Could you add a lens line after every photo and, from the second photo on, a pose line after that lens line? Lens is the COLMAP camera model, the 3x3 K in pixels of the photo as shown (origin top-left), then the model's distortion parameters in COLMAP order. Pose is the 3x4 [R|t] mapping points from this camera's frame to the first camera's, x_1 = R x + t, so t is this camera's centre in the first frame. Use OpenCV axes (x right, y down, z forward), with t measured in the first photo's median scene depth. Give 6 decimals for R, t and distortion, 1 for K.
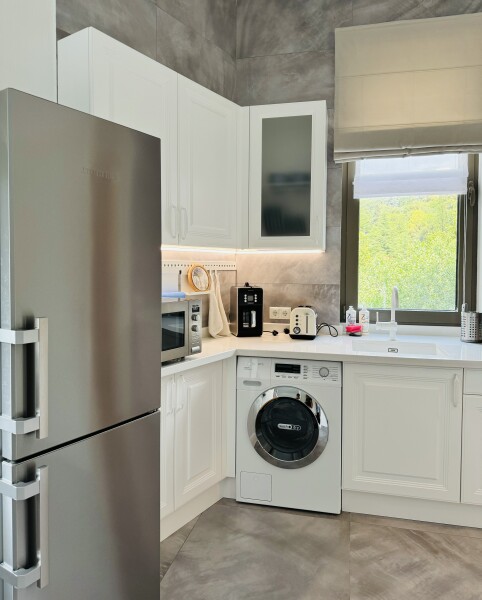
lens RADIAL K [[442.7, 0, 243.3], [0, 442.7, 283.7], [0, 0, 1]] dist [0.034932, -0.006943]
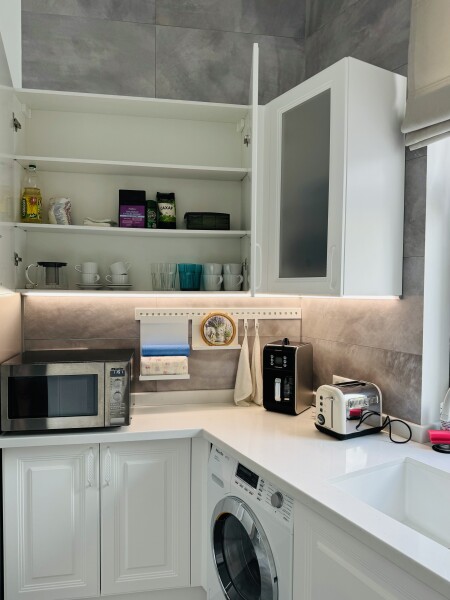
lens RADIAL K [[441.5, 0, 225.0], [0, 441.5, 300.0], [0, 0, 1]] dist [0.025311, 0.000219]
pose [[0.694195, 0.025762, -0.719326, 0.473180], [-0.032053, 0.999474, 0.004863, -0.068352], [0.719073, 0.019681, 0.694656, 0.419705]]
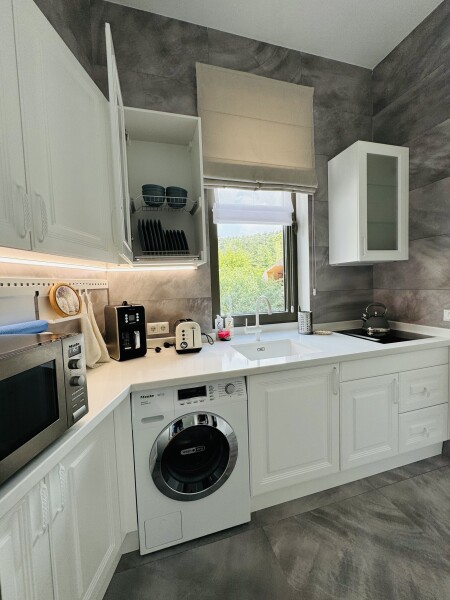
lens RADIAL K [[250.8, 0, 225.0], [0, 250.8, 300.0], [0, 0, 1]] dist [-0.001974, -0.000127]
pose [[0.869557, -0.064880, 0.489553, -0.068543], [0.056406, 0.997893, 0.032062, -0.010085], [-0.490601, -0.000266, 0.871384, 0.439663]]
